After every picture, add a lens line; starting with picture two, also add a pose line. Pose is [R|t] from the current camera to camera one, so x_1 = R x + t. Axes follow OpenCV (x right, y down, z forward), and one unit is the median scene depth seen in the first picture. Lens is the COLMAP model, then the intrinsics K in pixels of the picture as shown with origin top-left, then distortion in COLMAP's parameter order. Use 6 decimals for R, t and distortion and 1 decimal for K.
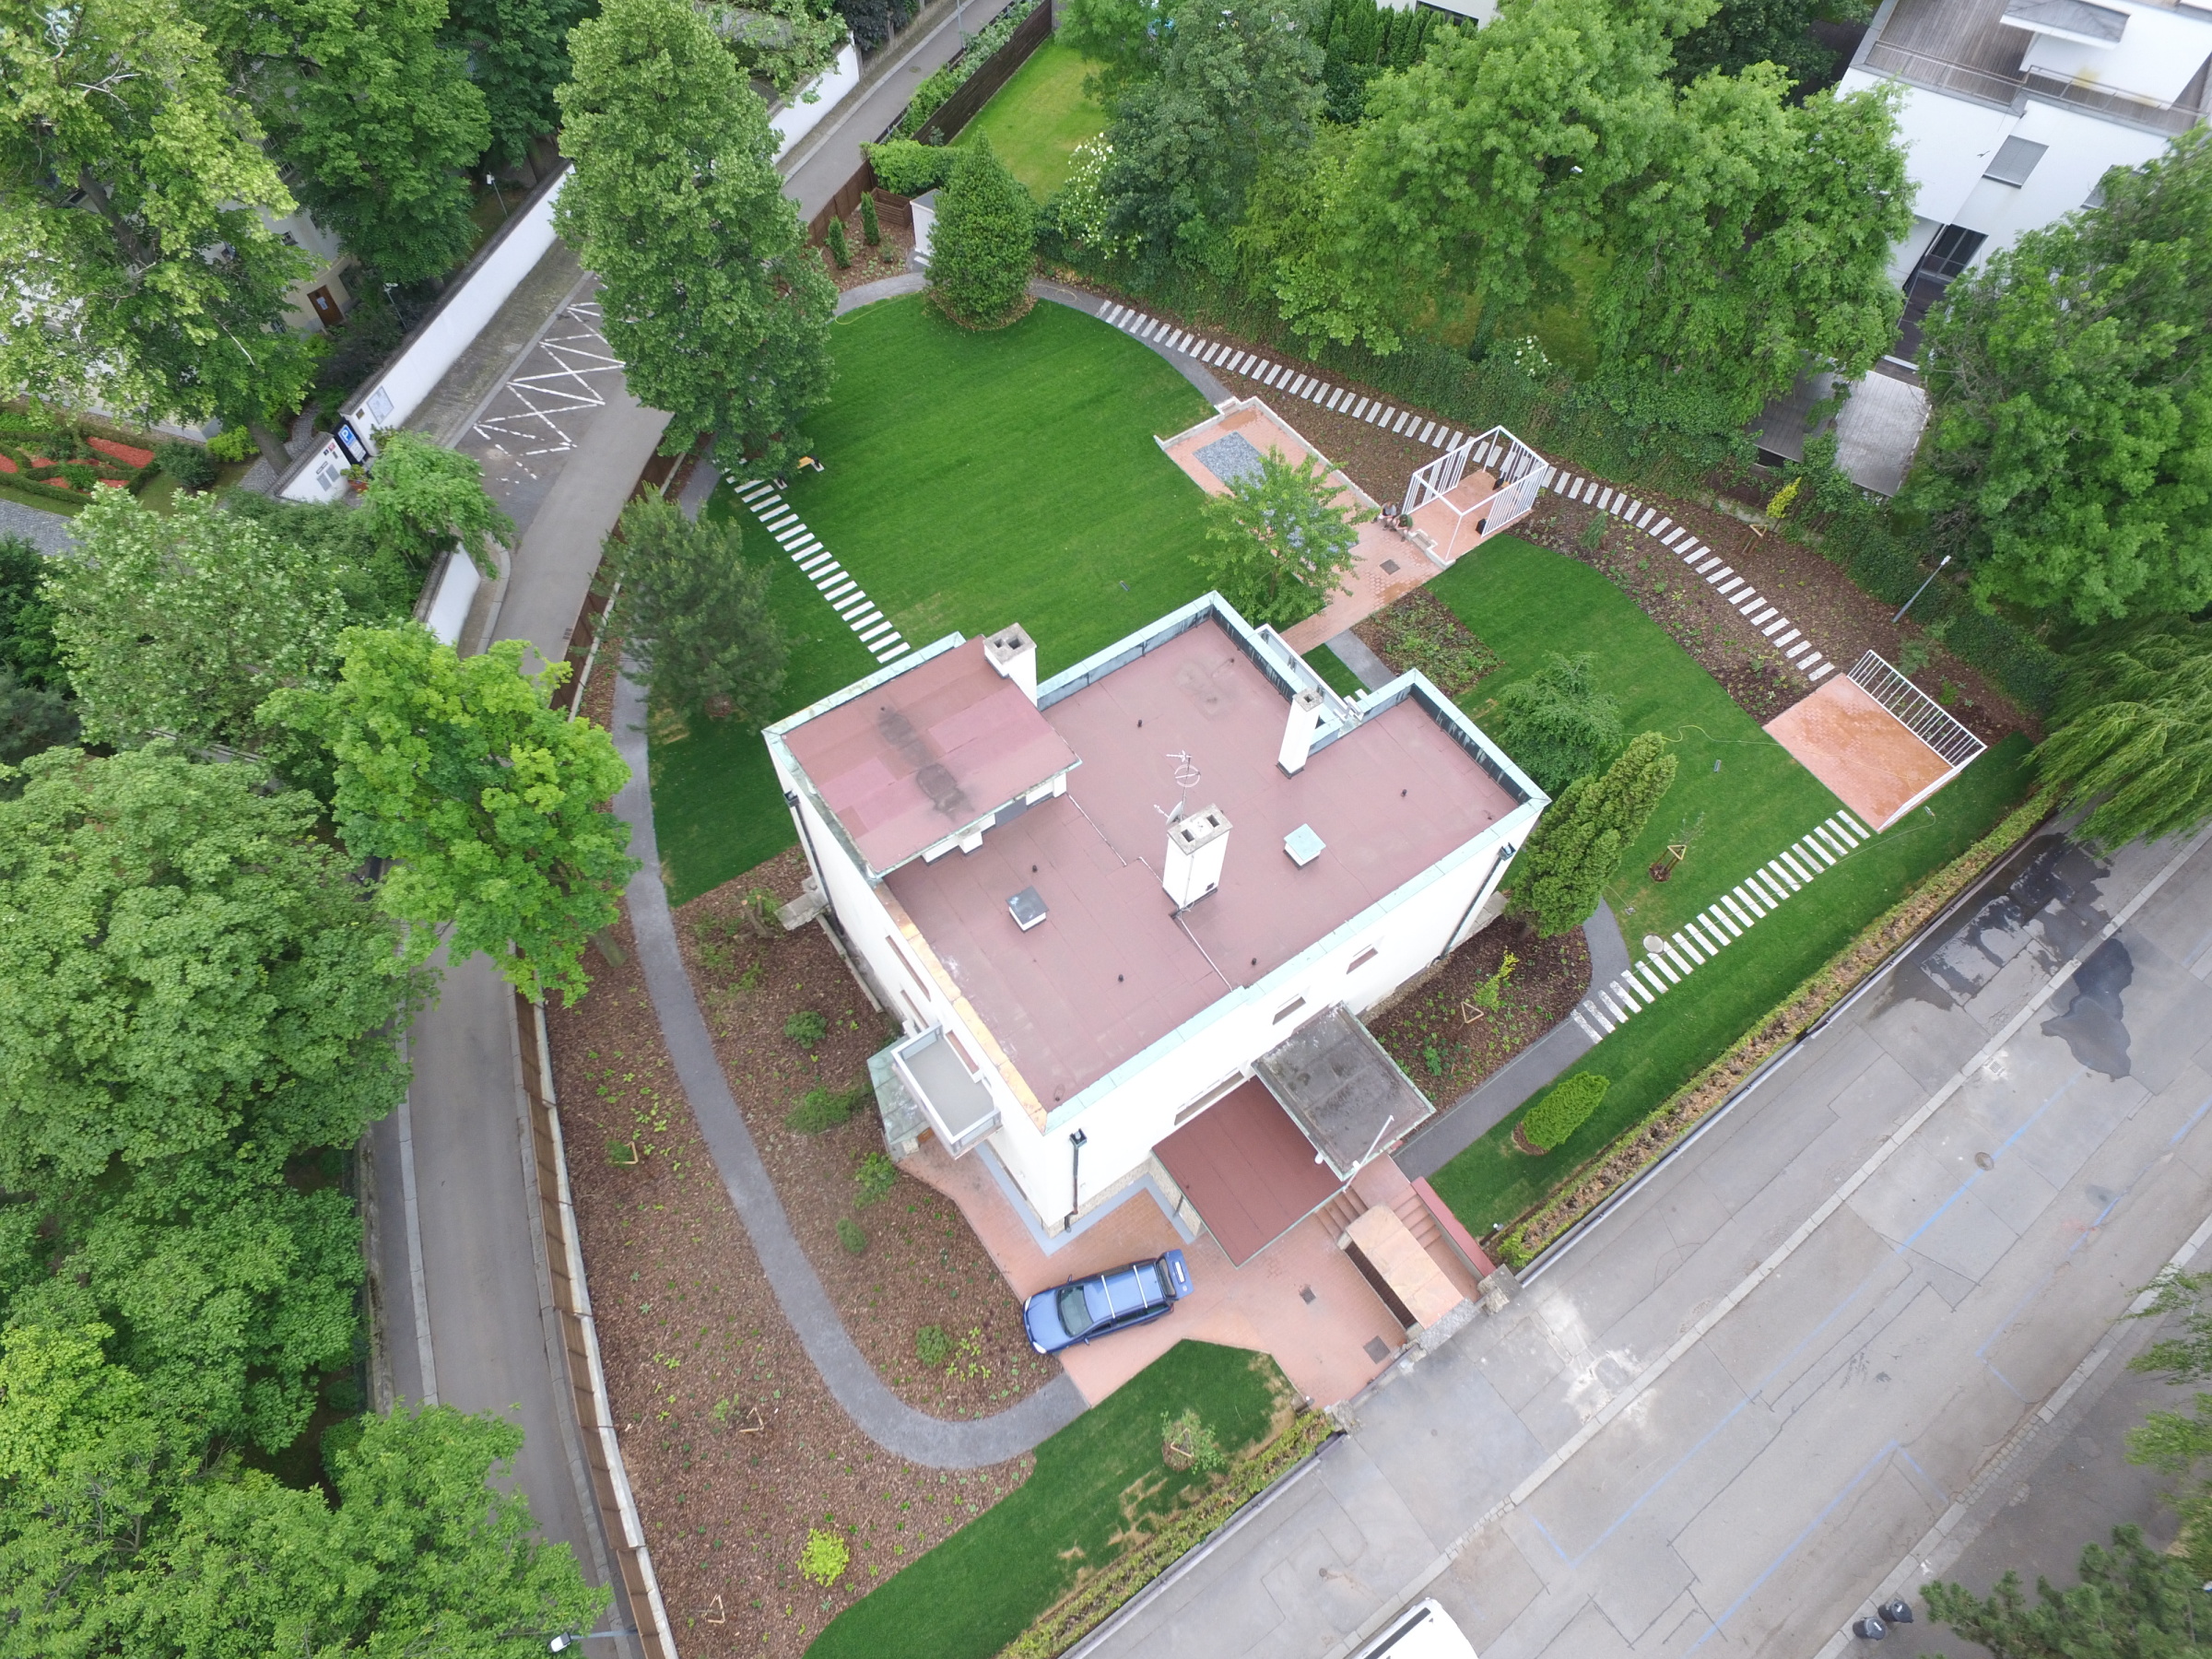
lens RADIAL K [[1279.7, 0, 1131.4], [0, 1279.7, 839.9], [0, 0, 1]] dist [0.001431, 0.015738]
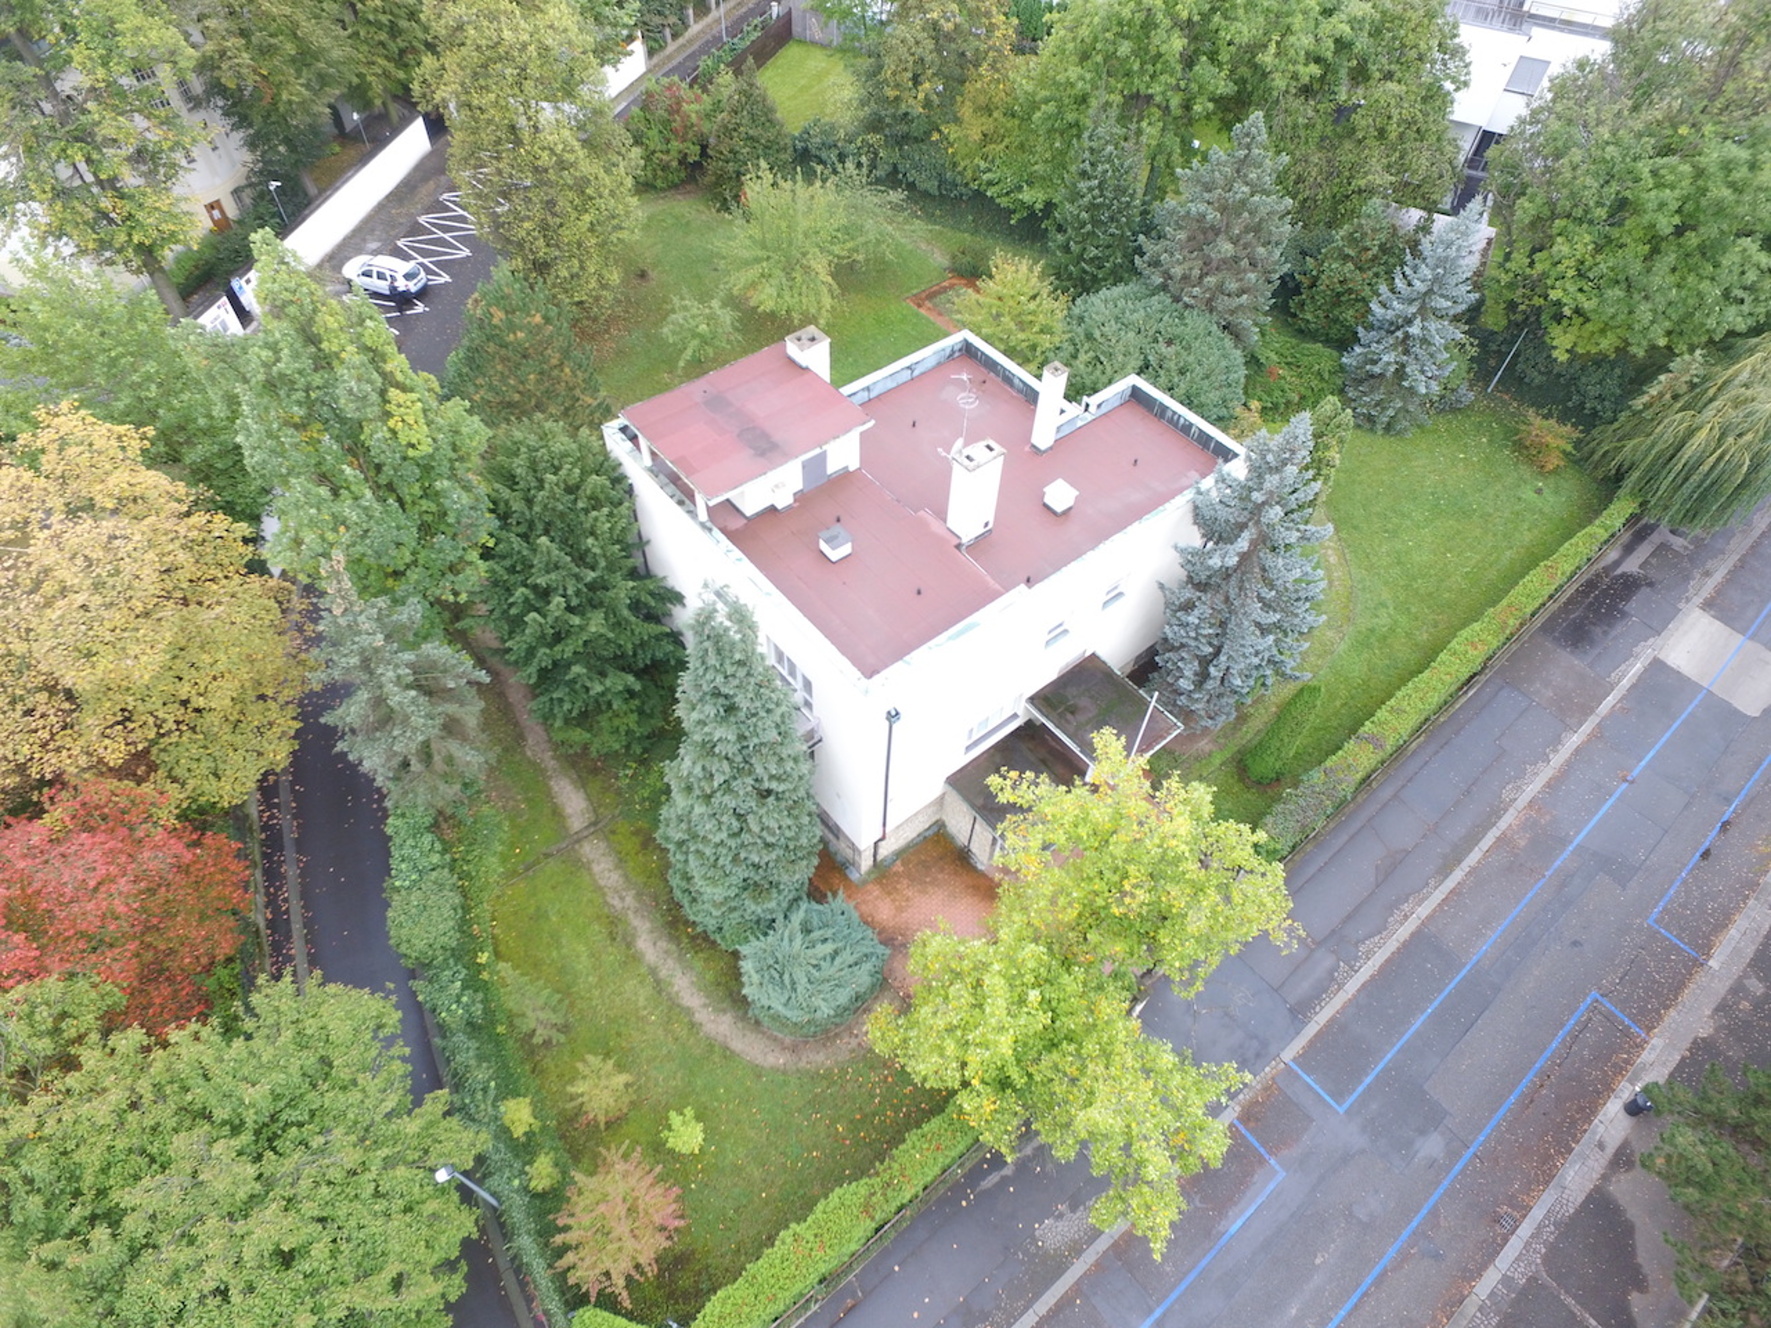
lens RADIAL K [[1024.6, 0, 905.9], [0, 1024.6, 672.3], [0, 0, 1]] dist [0.001431, 0.015738]
pose [[0.997310, -0.053480, 0.050120, -0.053186], [0.059207, 0.990911, -0.120790, 0.219823], [-0.043205, 0.123433, 0.991412, 0.056324]]
